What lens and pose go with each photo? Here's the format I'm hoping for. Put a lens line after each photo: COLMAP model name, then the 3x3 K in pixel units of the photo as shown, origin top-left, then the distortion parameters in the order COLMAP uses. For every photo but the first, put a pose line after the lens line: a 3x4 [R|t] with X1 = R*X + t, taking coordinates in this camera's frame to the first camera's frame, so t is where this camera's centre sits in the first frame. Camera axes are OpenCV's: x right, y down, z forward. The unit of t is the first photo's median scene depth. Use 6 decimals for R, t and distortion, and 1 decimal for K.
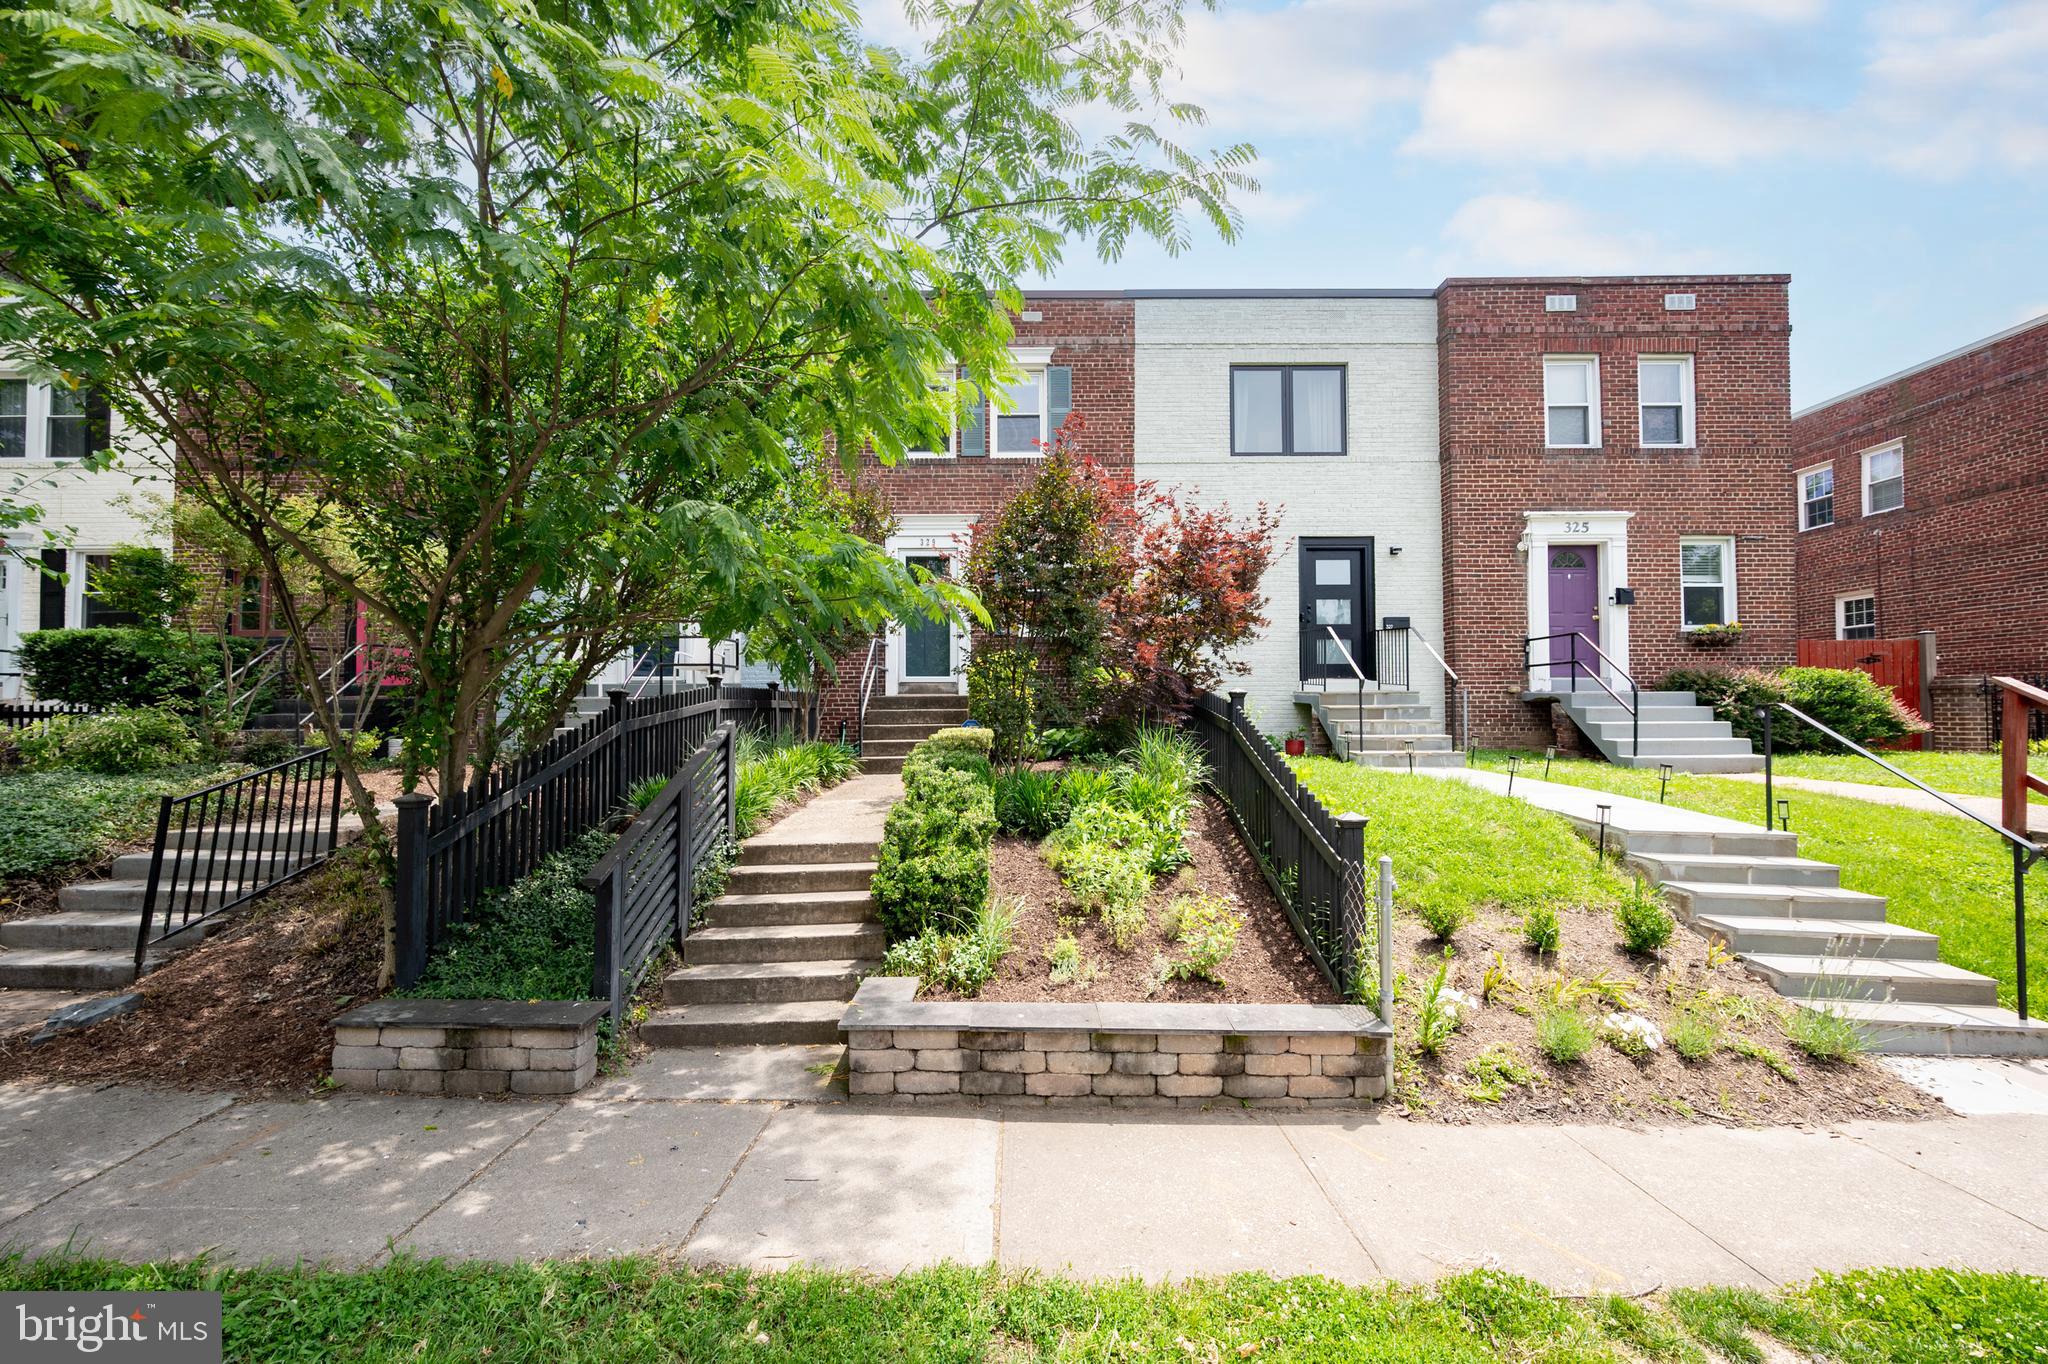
lens RADIAL K [[819.2, 0, 1026.1], [0, 819.2, 694.1], [0, 0, 1]] dist [-0.001943, -0.000239]
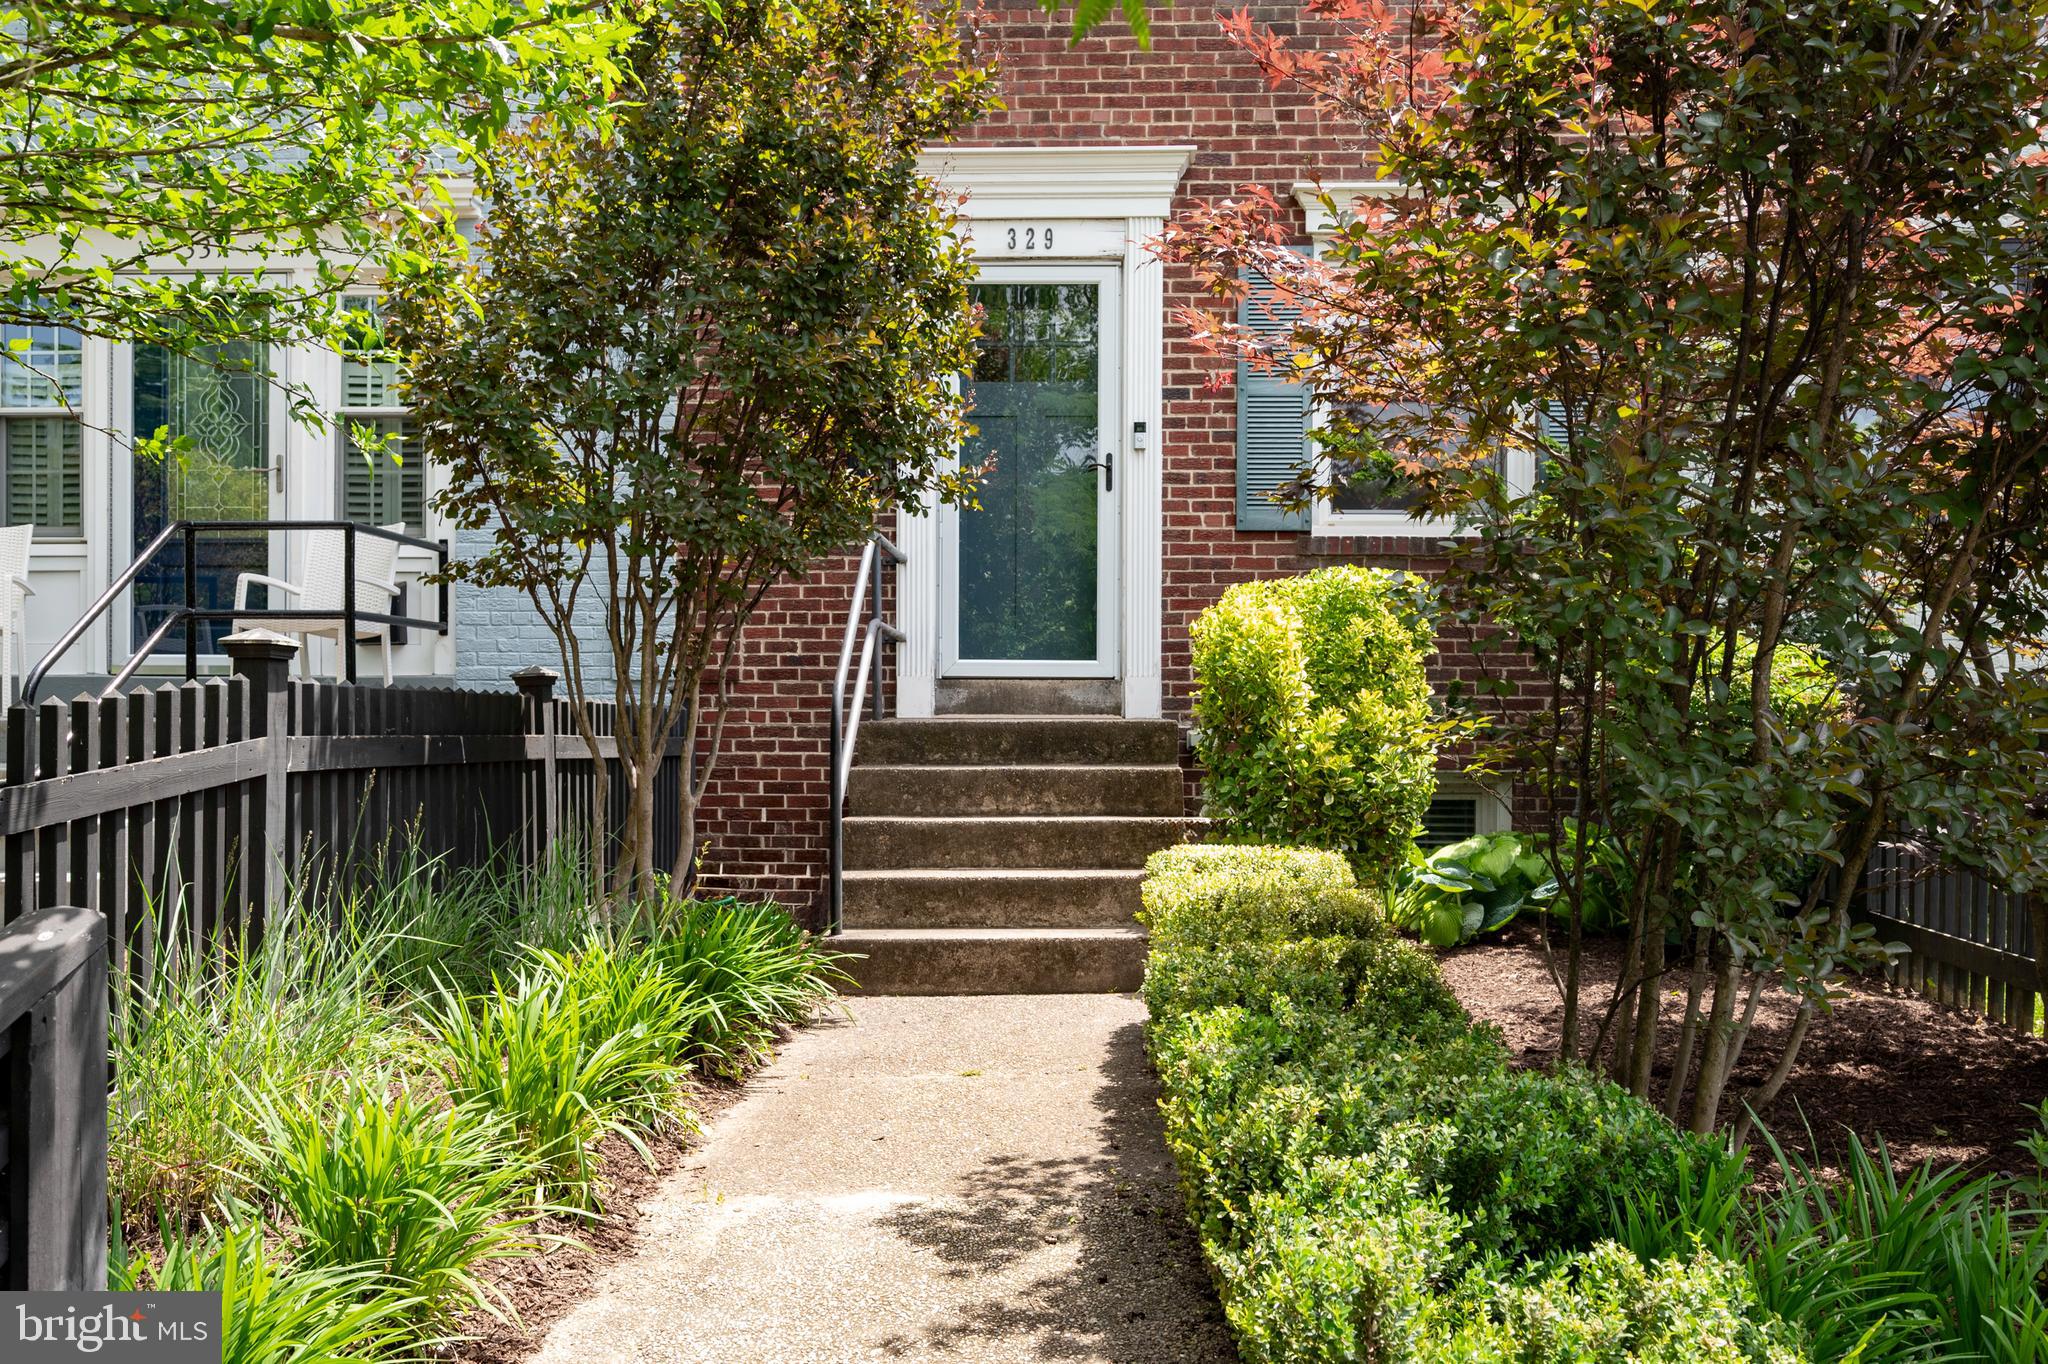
lens RADIAL K [[1767.4, 0, 1024.0], [0, 1767.4, 682.0], [0, 0, 1]] dist [-0.003872, -0.002123]
pose [[0.998153, 0.002298, -0.060711, -0.079385], [-0.003406, 0.999830, -0.018148, -0.000042], [0.060659, 0.018321, 0.997990, 0.311625]]
